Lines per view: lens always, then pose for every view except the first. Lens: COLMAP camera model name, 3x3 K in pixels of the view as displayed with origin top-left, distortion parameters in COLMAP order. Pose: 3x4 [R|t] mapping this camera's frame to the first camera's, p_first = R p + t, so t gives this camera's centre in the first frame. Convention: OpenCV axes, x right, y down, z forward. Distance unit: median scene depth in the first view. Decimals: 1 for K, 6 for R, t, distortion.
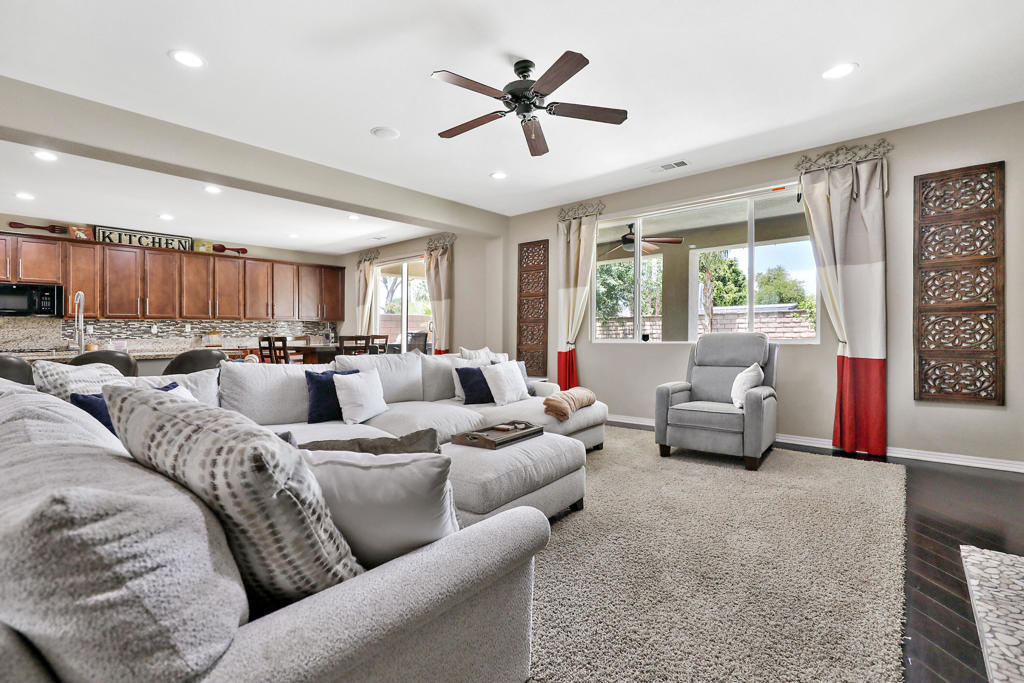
lens RADIAL K [[477.2, 0, 524.8], [0, 477.2, 335.6], [0, 0, 1]] dist [0.001591, 0.000086]
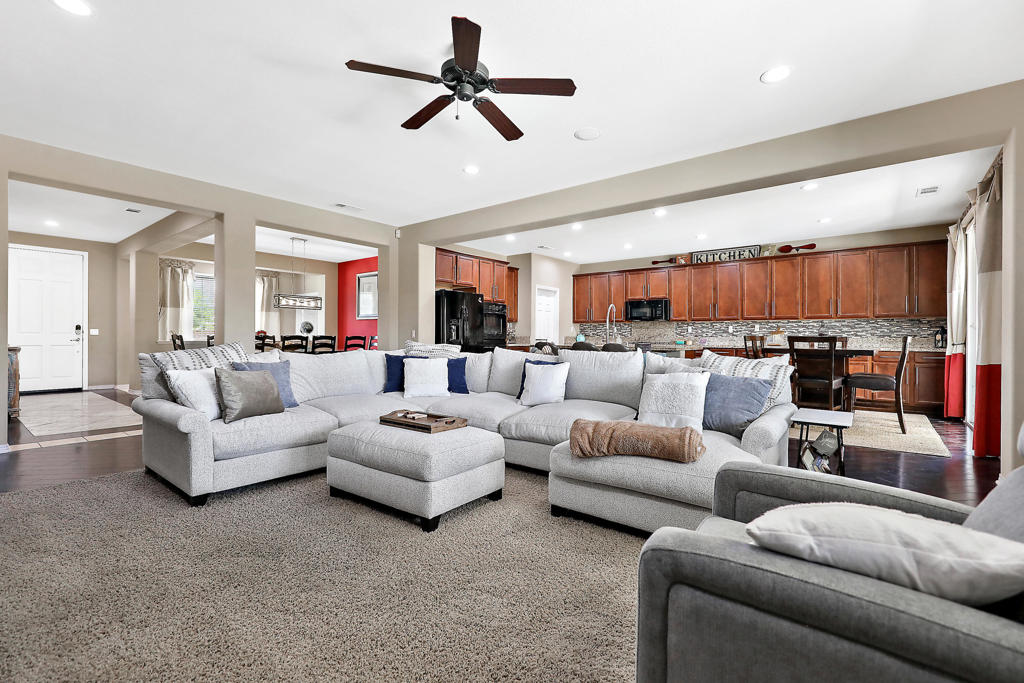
lens RADIAL K [[477.2, 0, 524.8], [0, 477.2, 335.6], [0, 0, 1]] dist [0.001591, 0.000086]
pose [[0.003555, 0.008877, -0.999954, 0.399051], [-0.009350, 0.999917, 0.008844, -0.003116], [0.999950, 0.009318, 0.003637, 0.471602]]
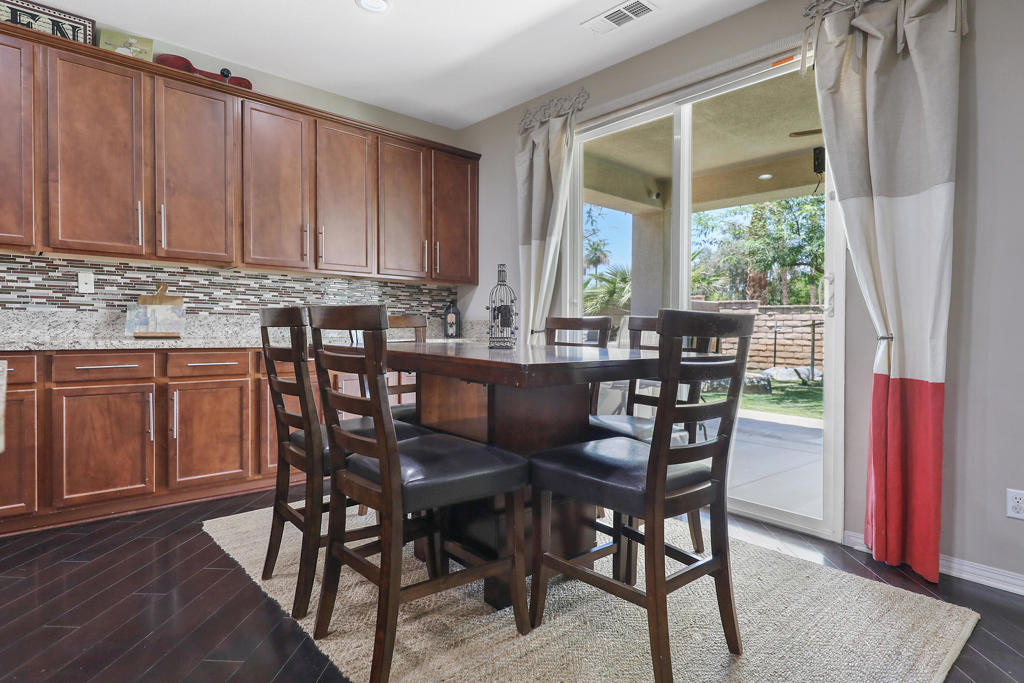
lens RADIAL K [[564.3, 0, 528.9], [0, 564.3, 356.2], [0, 0, 1]] dist [0.001128, -0.000245]
pose [[0.991660, 0.031244, -0.125041, -0.338123], [-0.025123, 0.998422, 0.050231, 0.009199], [0.126413, -0.046671, 0.990879, 0.643004]]
